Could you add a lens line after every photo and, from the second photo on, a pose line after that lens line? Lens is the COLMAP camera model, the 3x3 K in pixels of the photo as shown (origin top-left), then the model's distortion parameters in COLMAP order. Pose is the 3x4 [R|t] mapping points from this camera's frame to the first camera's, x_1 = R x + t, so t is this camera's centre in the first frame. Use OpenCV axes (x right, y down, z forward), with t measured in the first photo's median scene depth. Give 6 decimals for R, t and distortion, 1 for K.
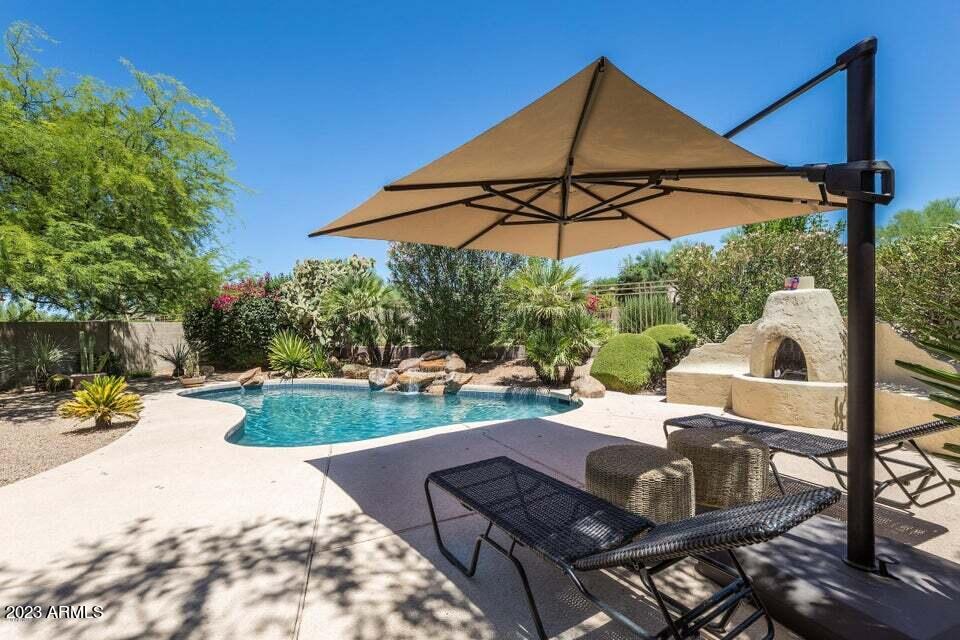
lens RADIAL K [[437.1, 0, 479.9], [0, 437.1, 331.3], [0, 0, 1]] dist [0.001619, 0.000336]
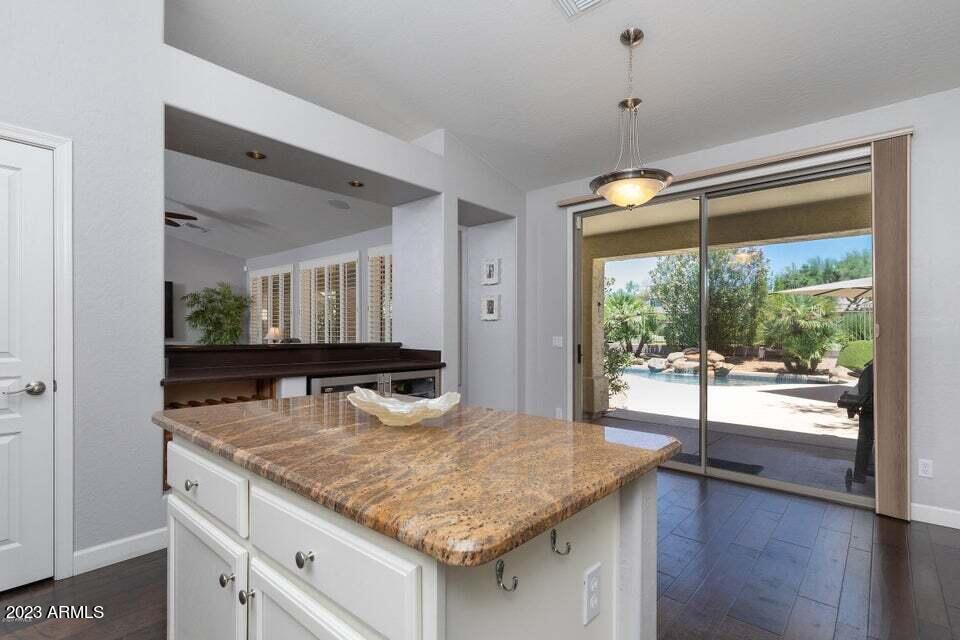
lens RADIAL K [[447.6, 0, 480.0], [0, 447.6, 323.6], [0, 0, 1]] dist [0.001264, -0.000010]
pose [[0.973709, 0.026910, -0.226200, -0.477633], [-0.031340, 0.999380, -0.016017, 0.011497], [0.225629, 0.022685, 0.973949, -0.627714]]
